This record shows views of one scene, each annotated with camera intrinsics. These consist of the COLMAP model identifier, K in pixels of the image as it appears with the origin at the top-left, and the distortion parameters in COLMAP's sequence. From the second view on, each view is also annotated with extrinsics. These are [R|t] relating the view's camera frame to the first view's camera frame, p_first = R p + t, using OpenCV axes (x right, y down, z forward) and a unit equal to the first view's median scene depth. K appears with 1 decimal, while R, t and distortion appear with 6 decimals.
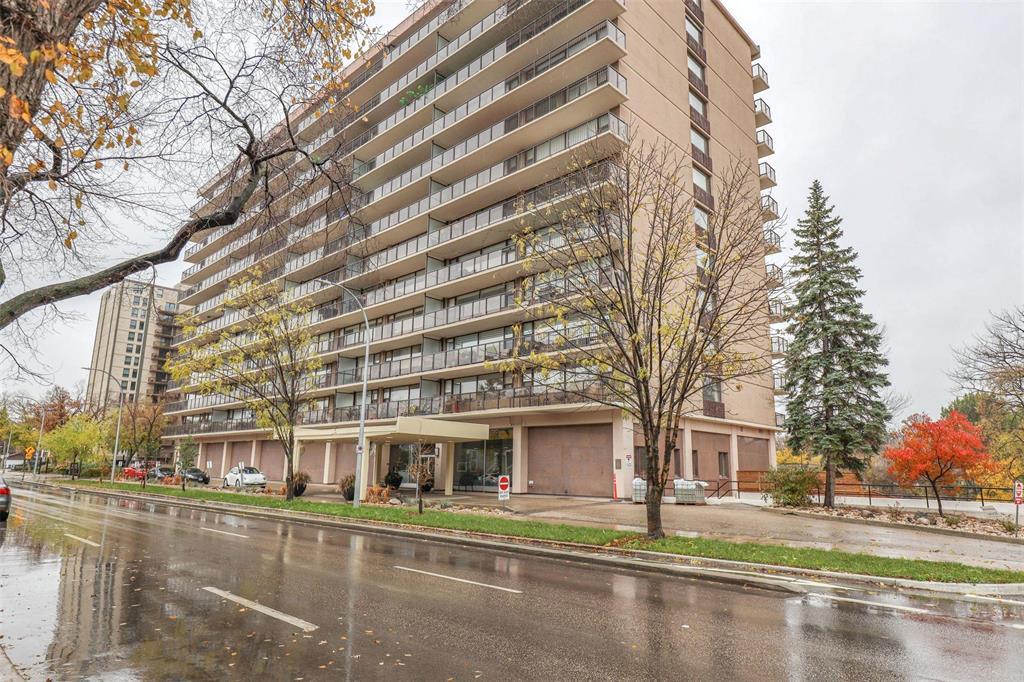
lens RADIAL K [[575.1, 0, 512.0], [0, 575.1, 341.0], [0, 0, 1]] dist [-0.004220, -0.000047]
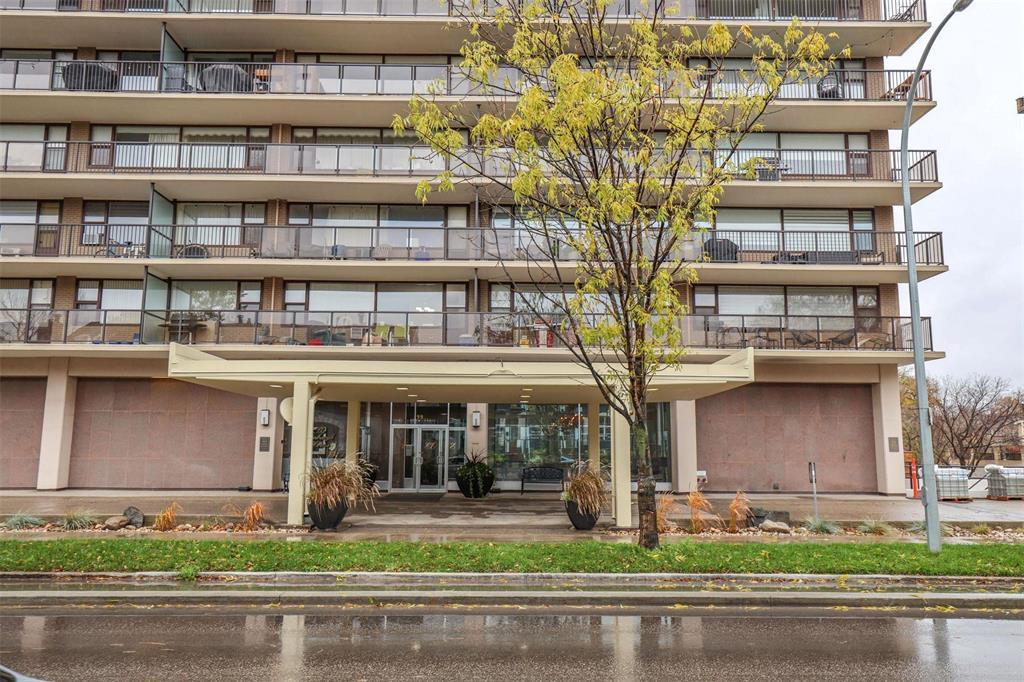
lens RADIAL K [[740.4, 0, 512.0], [0, 740.4, 341.0], [0, 0, 1]] dist [0.026053, 0.001928]
pose [[0.741632, 0.092208, 0.664439, -0.487947], [-0.145420, 0.989053, 0.025058, 0.089863], [-0.654855, -0.115206, 0.746922, 0.430496]]
